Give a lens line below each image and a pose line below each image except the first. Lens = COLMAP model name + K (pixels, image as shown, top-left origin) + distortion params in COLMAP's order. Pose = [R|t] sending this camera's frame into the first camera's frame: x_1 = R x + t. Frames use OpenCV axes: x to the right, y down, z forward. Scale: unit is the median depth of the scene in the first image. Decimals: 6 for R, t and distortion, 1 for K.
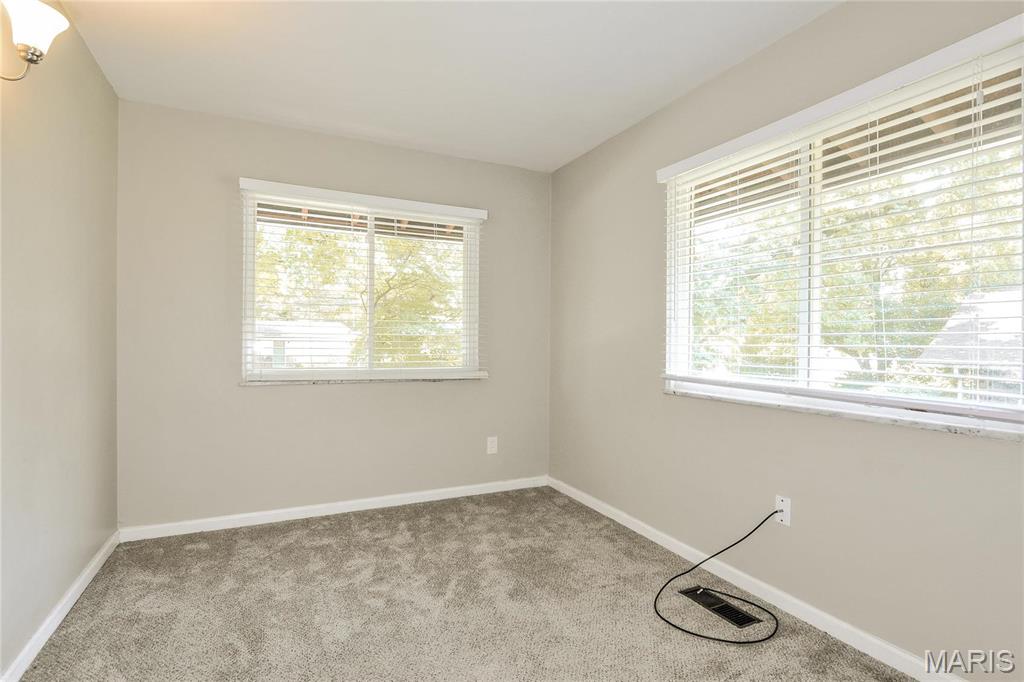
lens RADIAL K [[495.6, 0, 509.8], [0, 495.6, 337.8], [0, 0, 1]] dist [-0.001179, -0.000437]
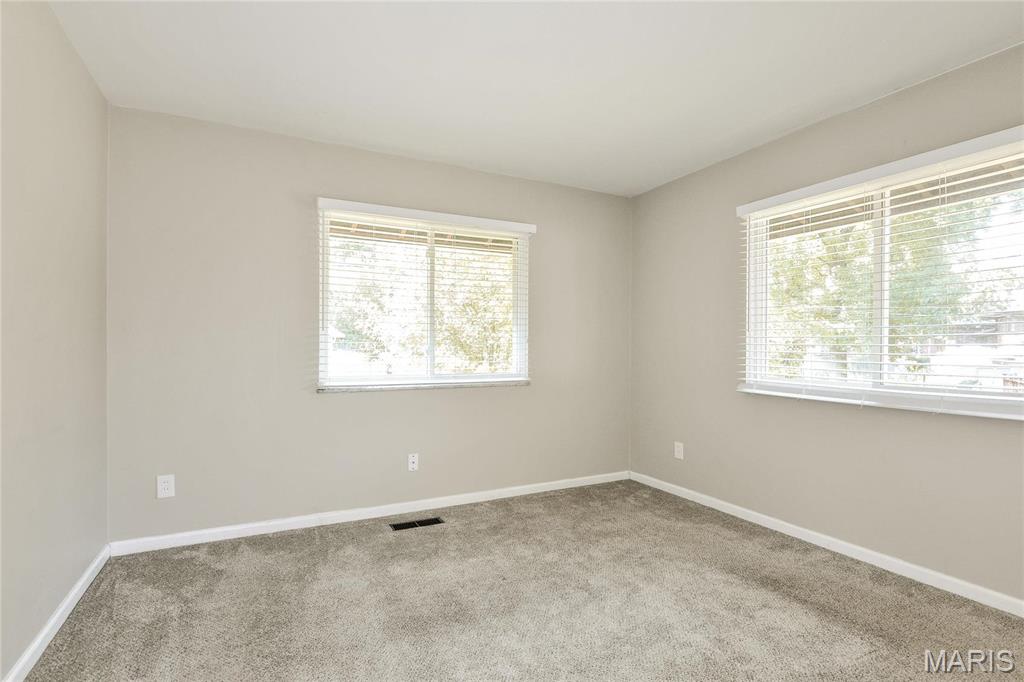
lens RADIAL K [[495.6, 0, 509.8], [0, 495.6, 337.8], [0, 0, 1]] dist [-0.001179, -0.000437]
pose [[0.999774, -0.009746, 0.018898, -0.147193], [0.010002, 0.999859, -0.013467, -0.002286], [-0.018764, 0.013653, 0.999731, -0.070571]]
